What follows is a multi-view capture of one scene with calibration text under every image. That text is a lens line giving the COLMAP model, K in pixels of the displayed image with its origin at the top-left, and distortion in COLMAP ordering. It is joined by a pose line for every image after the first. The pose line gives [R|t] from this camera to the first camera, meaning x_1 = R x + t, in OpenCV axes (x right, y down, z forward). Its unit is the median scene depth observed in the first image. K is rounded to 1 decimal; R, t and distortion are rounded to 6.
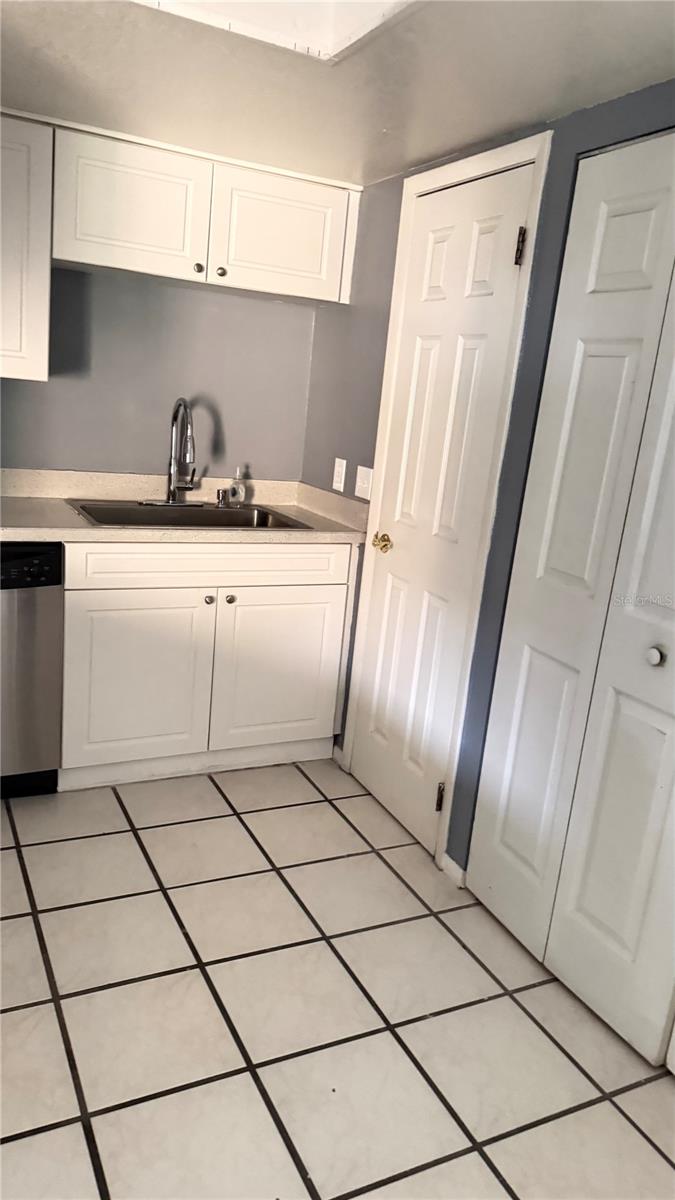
lens RADIAL K [[850.0, 0, 338.7], [0, 850.0, 601.9], [0, 0, 1]] dist [0.066838, -0.088498]
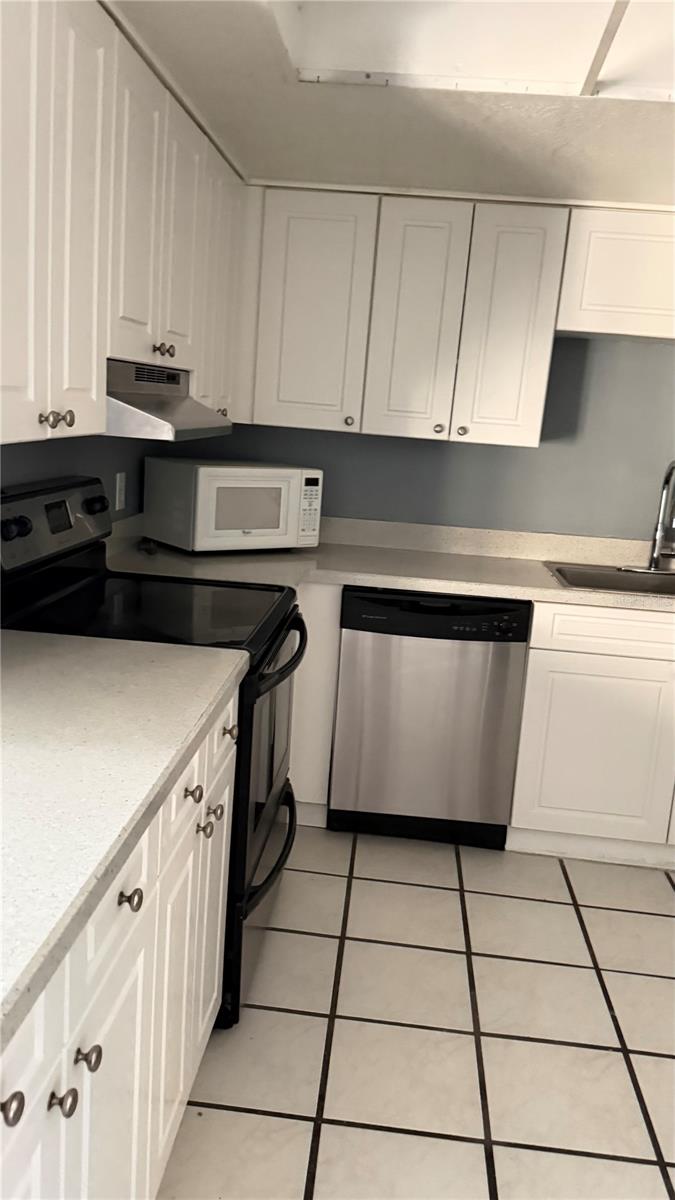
lens RADIAL K [[979.2, 0, 333.3], [0, 979.2, 605.3], [0, 0, 1]] dist [0.100358, -0.081595]
pose [[0.857171, 0.073452, -0.509768, 0.065201], [-0.117559, 0.991553, -0.054803, 0.024616], [0.501436, 0.106903, 0.858565, -0.116605]]
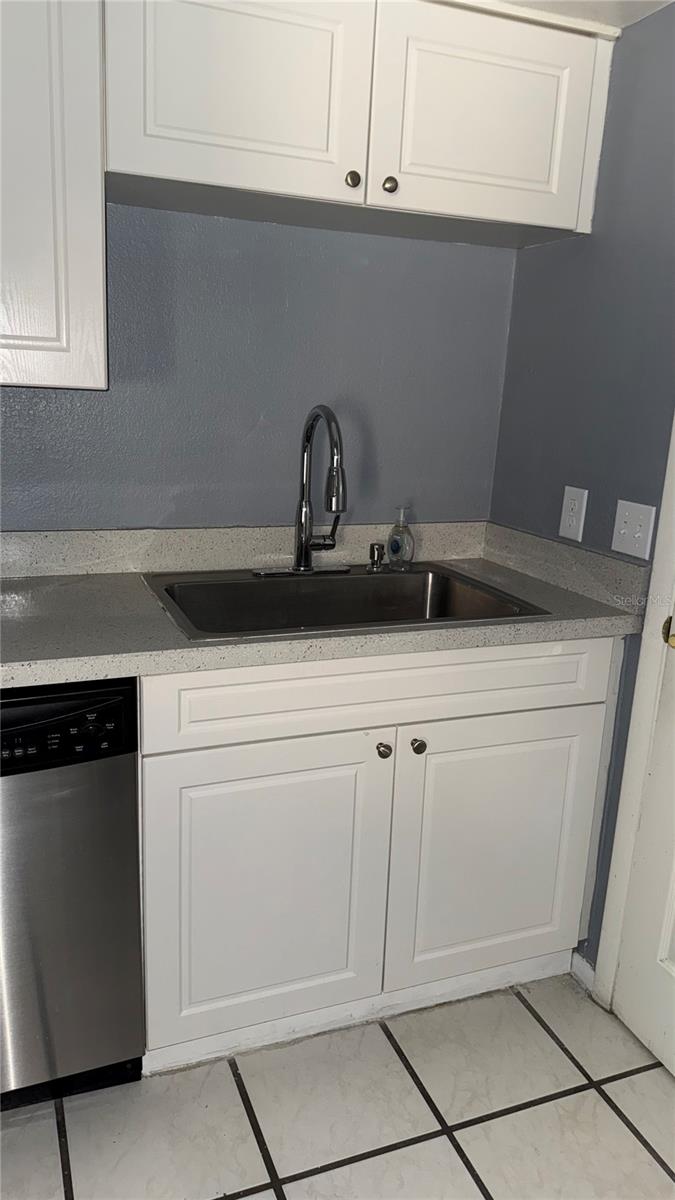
lens RADIAL K [[850.0, 0, 324.8], [0, 850.0, 596.5], [0, 0, 1]] dist [0.066838, -0.088498]
pose [[0.994111, -0.029761, -0.104203, -0.125330], [0.029389, 0.999555, -0.005100, -0.101753], [0.104308, 0.002007, 0.994543, 0.406826]]
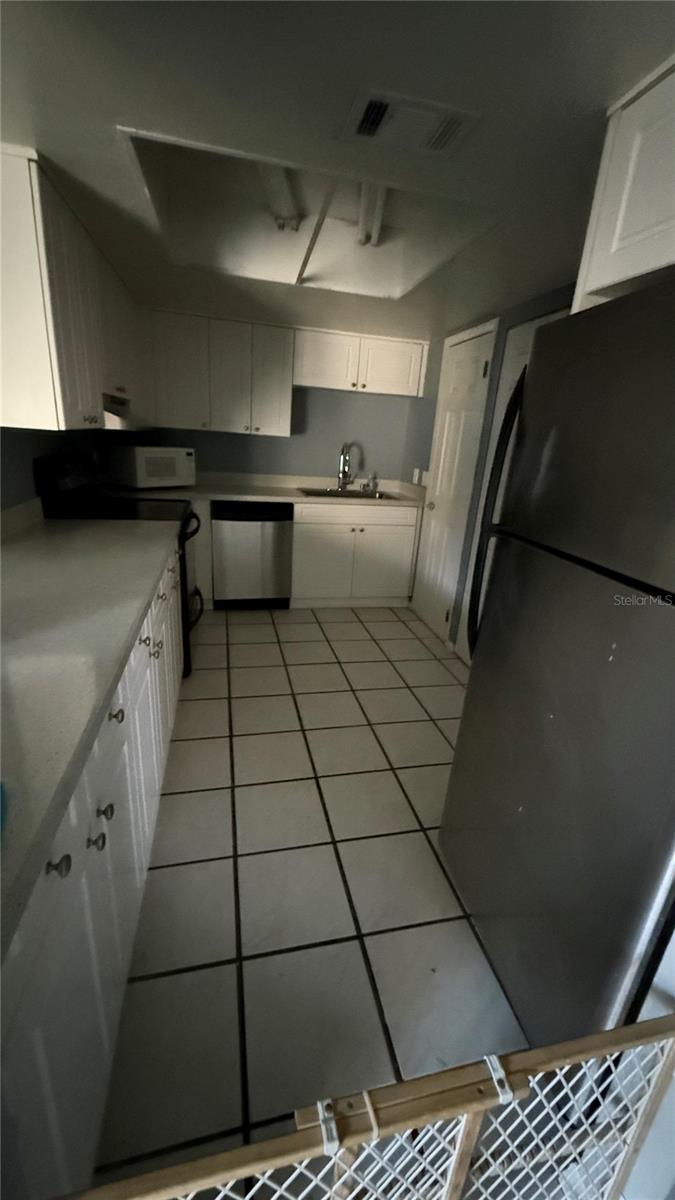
lens RADIAL K [[476.4, 0, 339.2], [0, 476.4, 594.8], [0, 0, 1]] dist [0.003070, -0.000150]
pose [[0.972919, 0.044475, -0.226827, 0.110991], [-0.030287, 0.997383, 0.065655, 0.087200], [0.229153, -0.057007, 0.971720, -0.274469]]
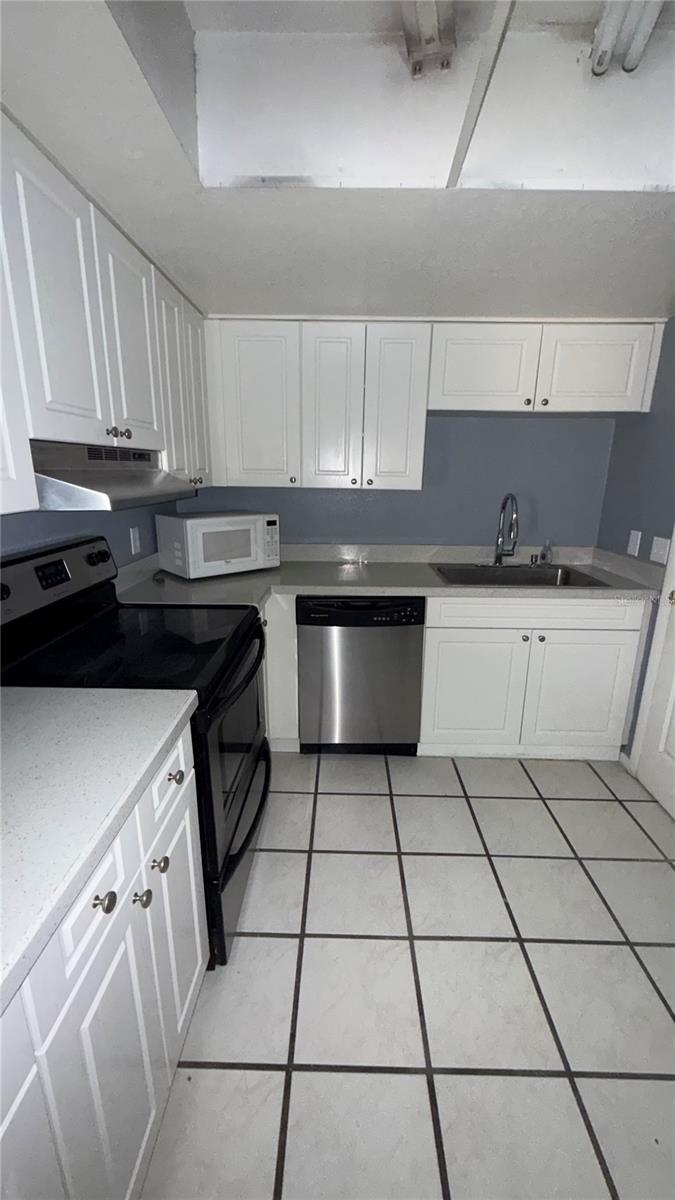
lens RADIAL K [[476.4, 0, 338.9], [0, 476.4, 592.3], [0, 0, 1]] dist [0.003070, -0.000150]
pose [[0.884389, 0.031649, -0.465677, -0.061056], [-0.040559, 0.999135, -0.009122, -0.055639], [0.464985, 0.026955, 0.884908, 0.167748]]
